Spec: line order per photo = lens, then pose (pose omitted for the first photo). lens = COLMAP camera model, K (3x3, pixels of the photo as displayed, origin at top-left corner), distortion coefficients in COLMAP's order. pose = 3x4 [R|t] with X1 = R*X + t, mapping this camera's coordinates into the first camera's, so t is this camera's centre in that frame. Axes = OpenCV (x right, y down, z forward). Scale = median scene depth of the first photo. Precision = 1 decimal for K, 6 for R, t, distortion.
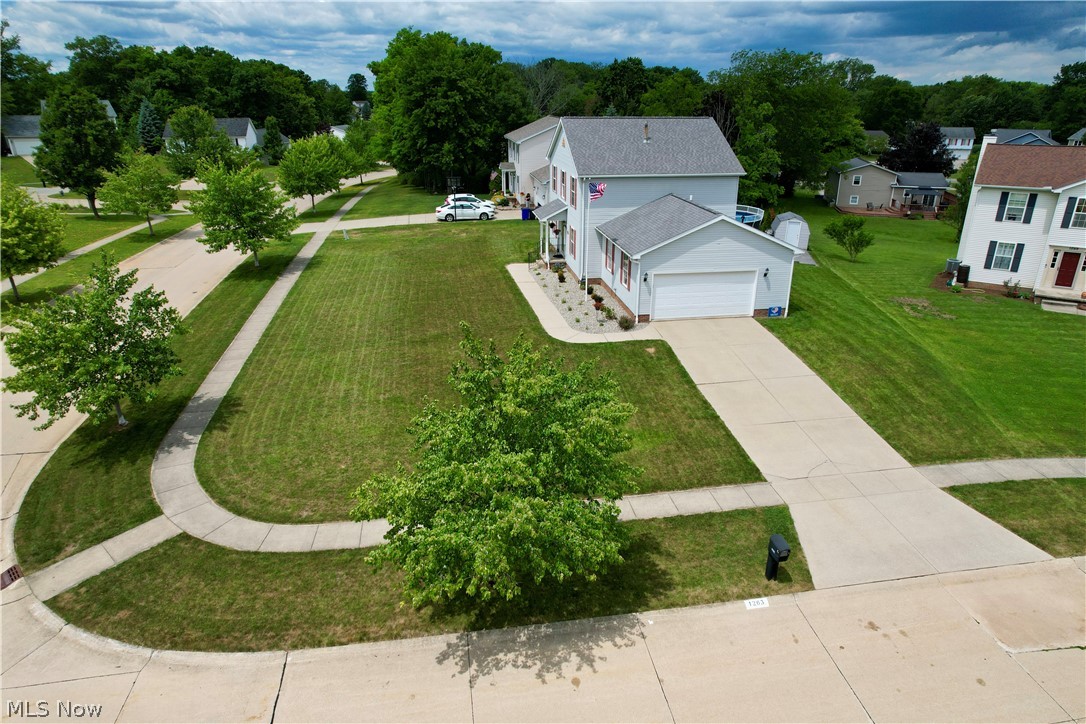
lens RADIAL K [[691.1, 0, 549.6], [0, 691.1, 374.7], [0, 0, 1]] dist [-0.071373, 0.063638]
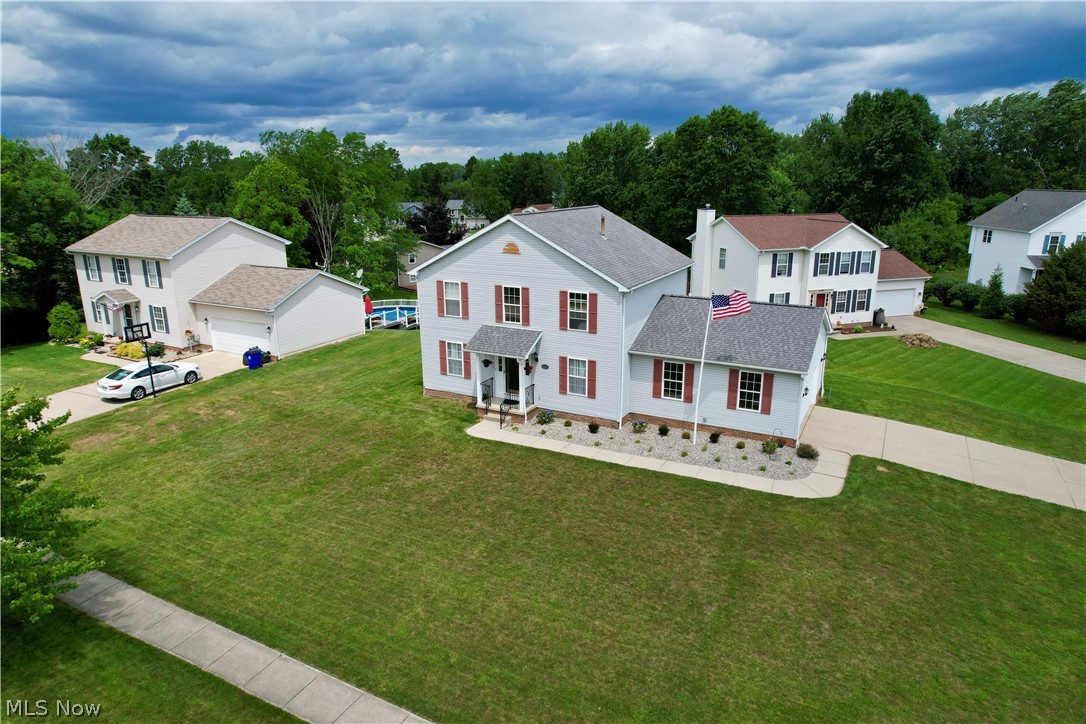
lens RADIAL K [[691.1, 0, 549.6], [0, 691.1, 374.7], [0, 0, 1]] dist [-0.071373, 0.063638]
pose [[0.599832, -0.228743, 0.766732, -0.579135], [0.308583, 0.950266, 0.042086, -0.246647], [-0.738226, 0.211355, 0.640586, 0.572611]]
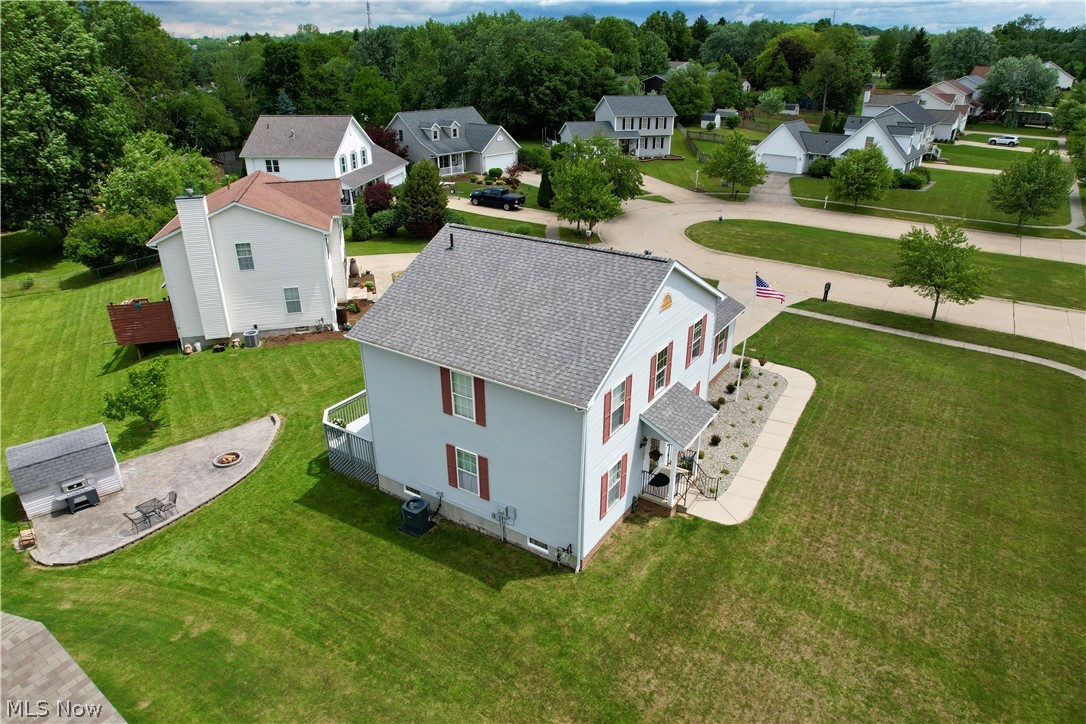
lens RADIAL K [[691.1, 0, 549.6], [0, 691.1, 374.7], [0, 0, 1]] dist [-0.071373, 0.063638]
pose [[-0.743588, -0.291243, 0.601875, -0.276984], [0.252821, 0.710856, 0.656327, -0.731529], [-0.618997, 0.640204, -0.454952, 1.441357]]
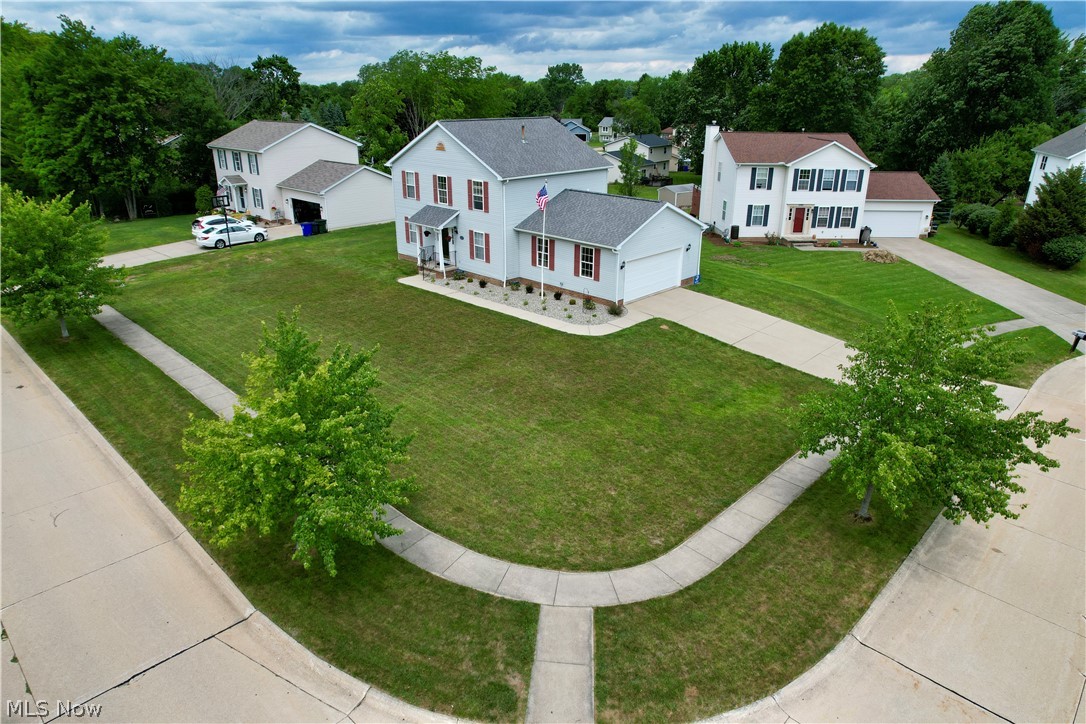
lens RADIAL K [[691.1, 0, 549.6], [0, 691.1, 374.7], [0, 0, 1]] dist [-0.071373, 0.063638]
pose [[0.798577, -0.228529, 0.556820, -0.502420], [0.225537, 0.971329, 0.075192, -0.067989], [-0.558039, 0.065537, 0.827223, 0.143782]]
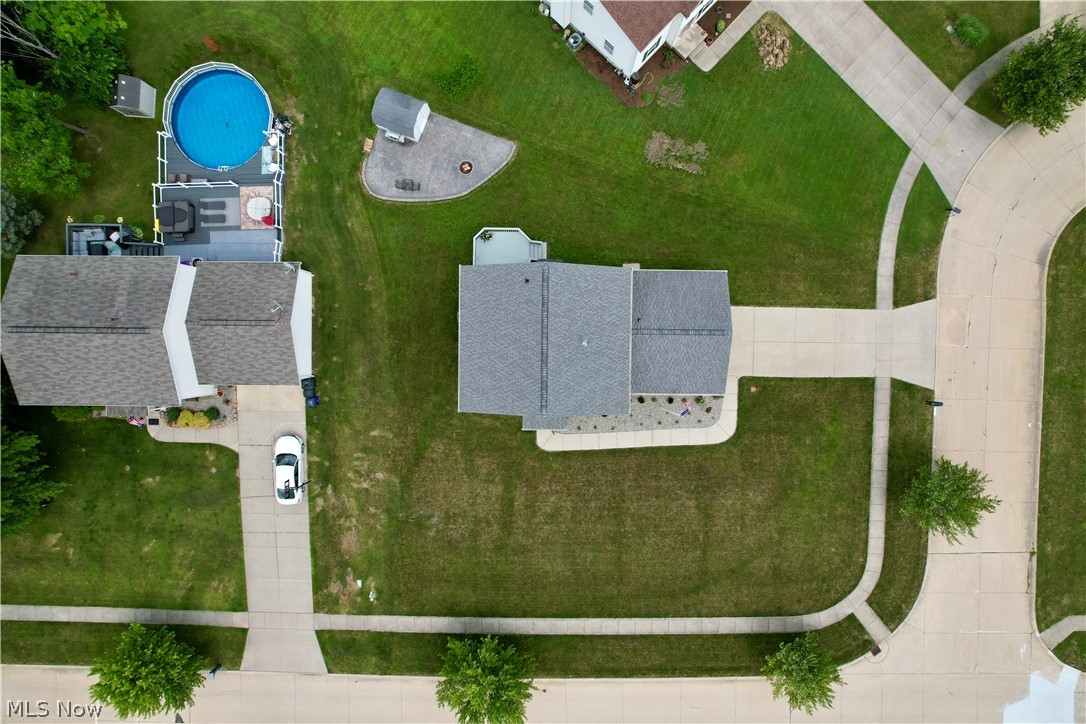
lens RADIAL K [[645.3, 0, 554.1], [0, 645.3, 359.0], [0, 0, 1]] dist [-0.058726, 0.067558]
pose [[0.173282, -0.984249, -0.035033, 0.149451], [0.370536, 0.032194, 0.928260, -1.333169], [-0.912511, -0.173831, 0.370278, 0.683233]]
